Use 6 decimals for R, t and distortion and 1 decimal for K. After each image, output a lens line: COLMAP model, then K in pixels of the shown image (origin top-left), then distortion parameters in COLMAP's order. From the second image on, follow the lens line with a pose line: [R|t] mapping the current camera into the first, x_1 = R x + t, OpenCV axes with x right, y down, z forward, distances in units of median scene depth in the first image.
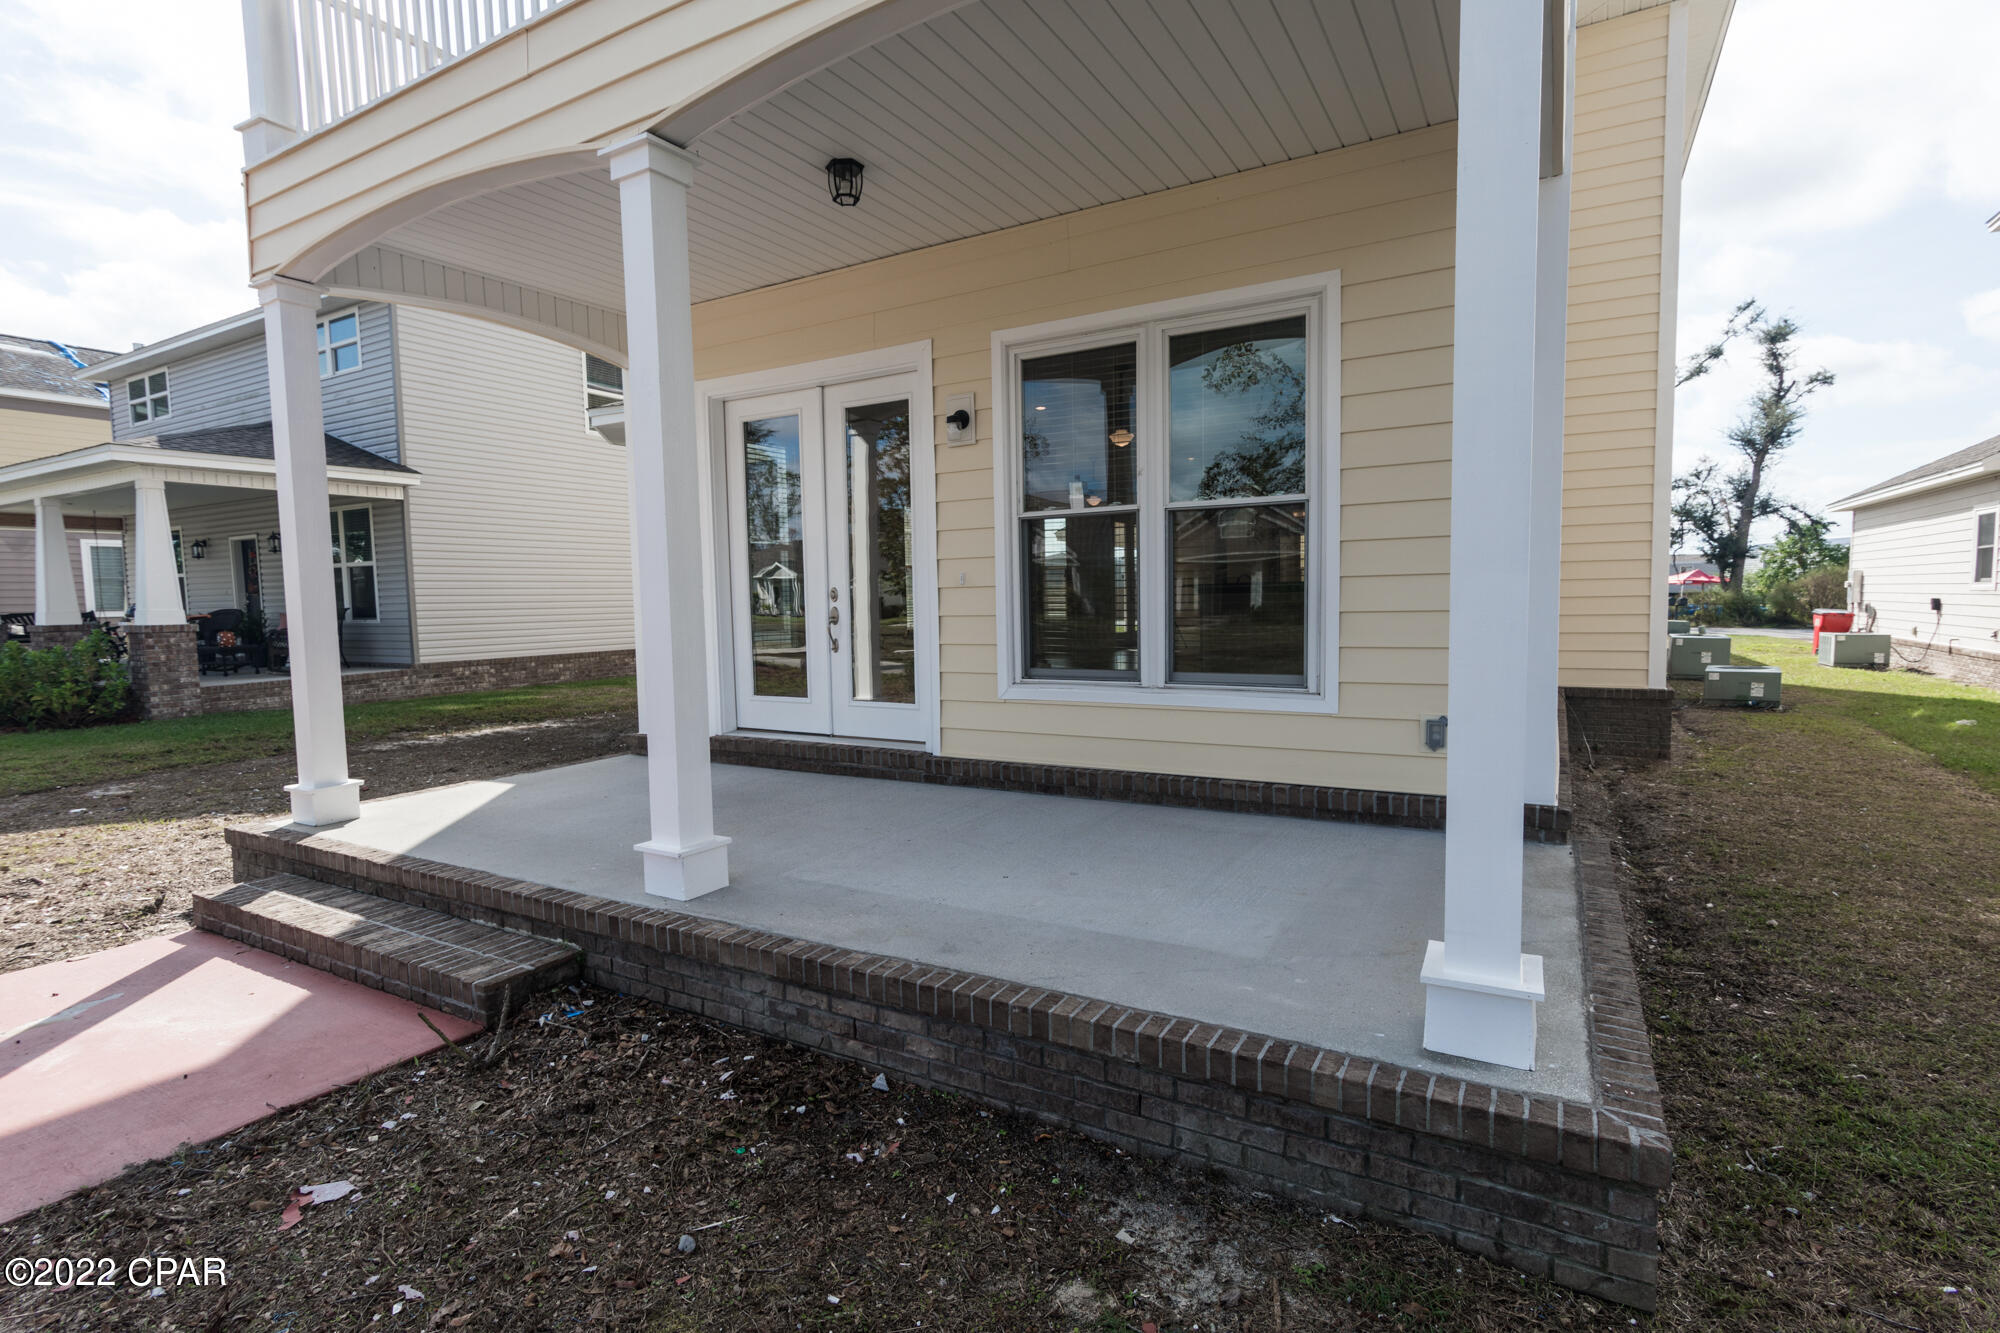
lens RADIAL K [[962.0, 0, 992.7], [0, 962.0, 667.5], [0, 0, 1]] dist [0.001509, 0.000033]
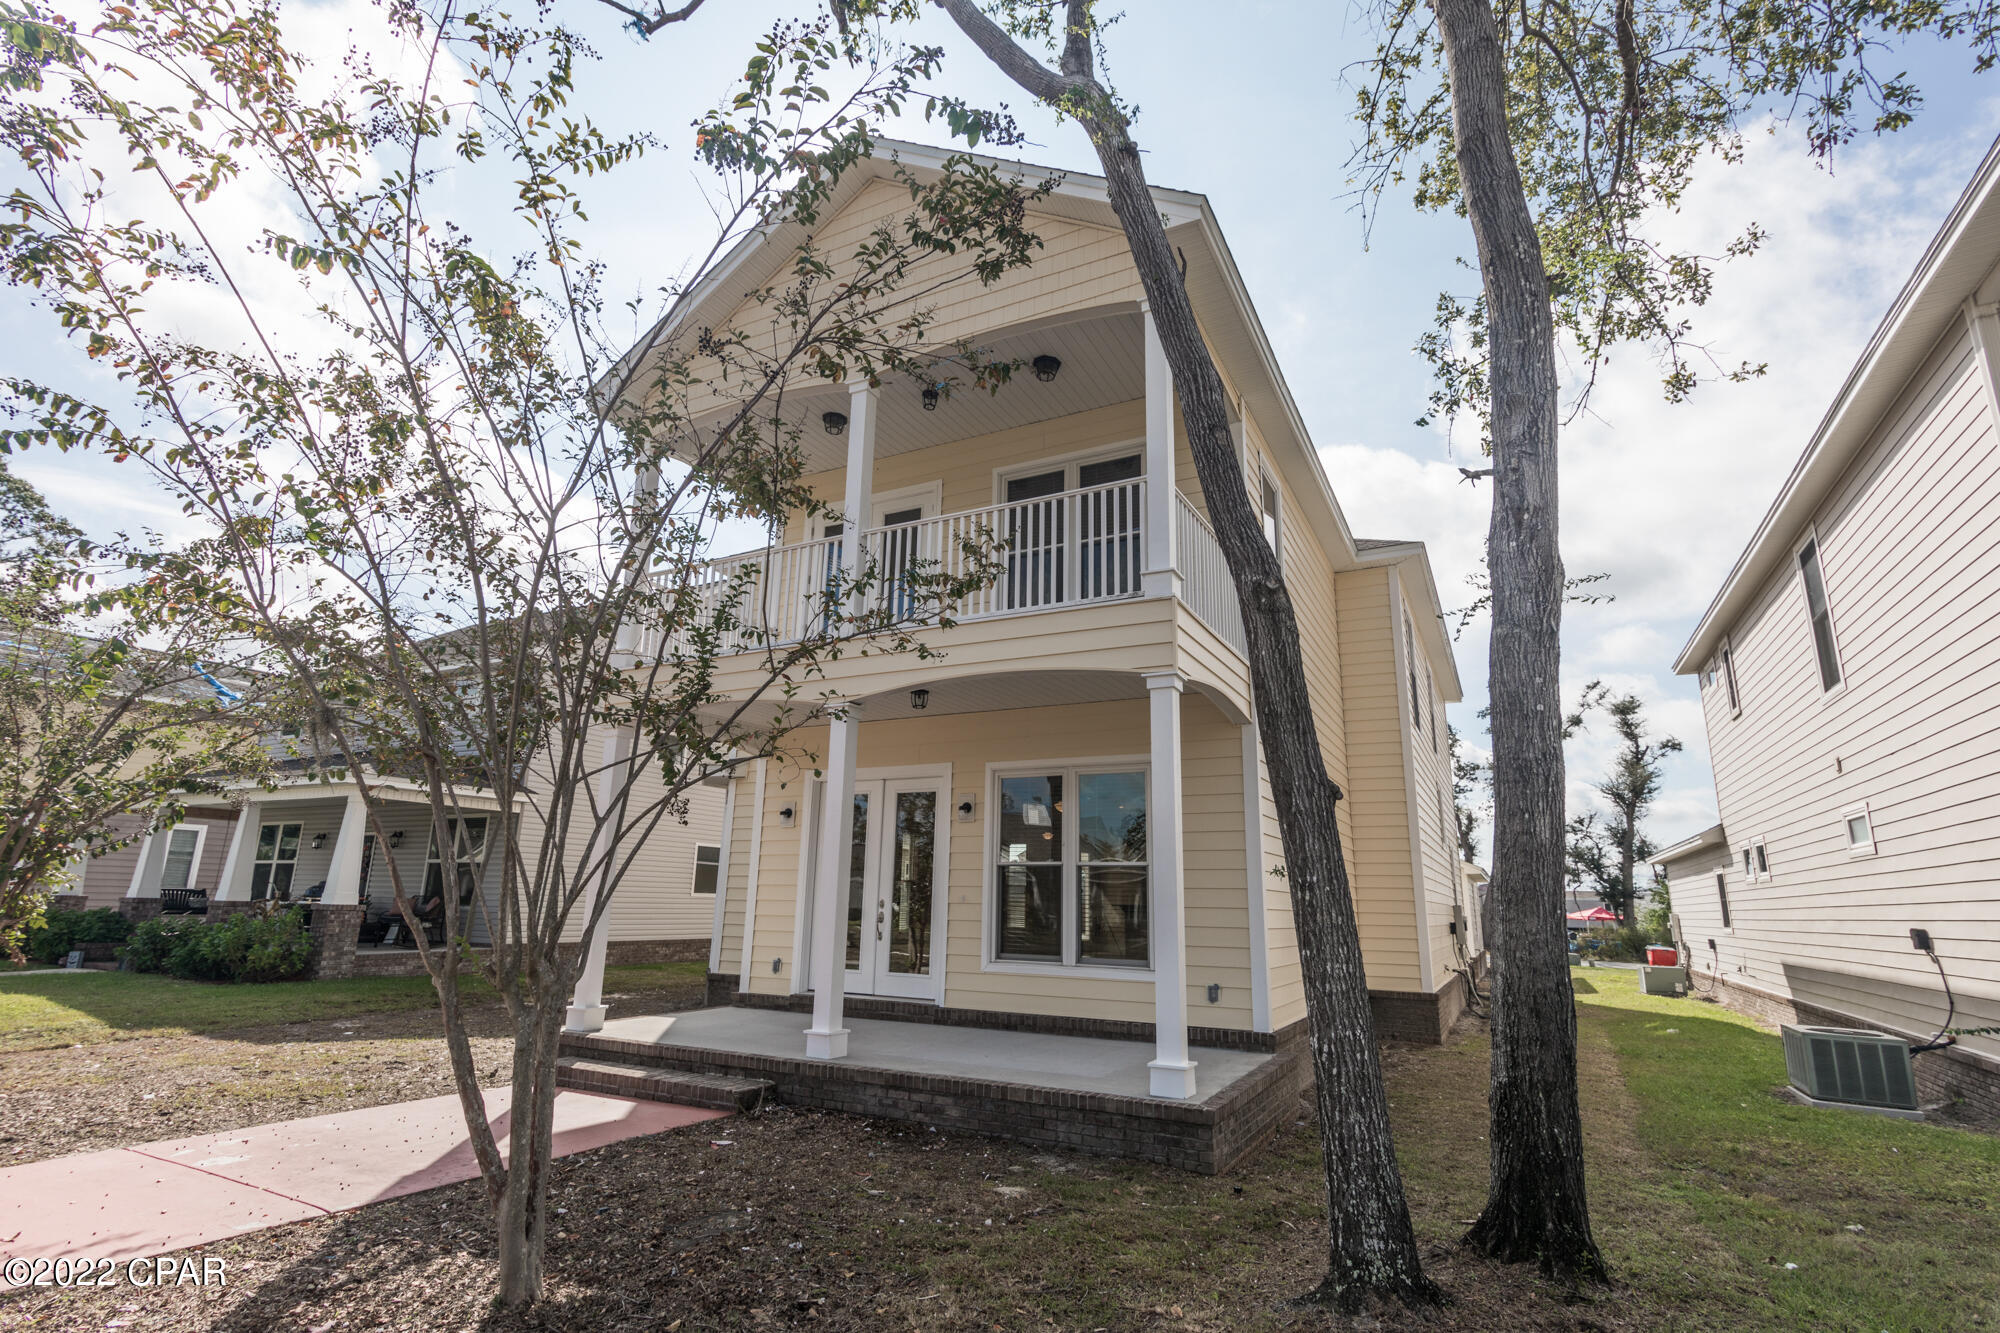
lens RADIAL K [[962.0, 0, 992.7], [0, 962.0, 667.5], [0, 0, 1]] dist [0.001509, 0.000033]
pose [[0.998414, 0.048046, 0.029336, -0.033831], [-0.036544, 0.949561, -0.311445, 0.035245], [-0.042820, 0.309879, 0.949811, -0.538948]]
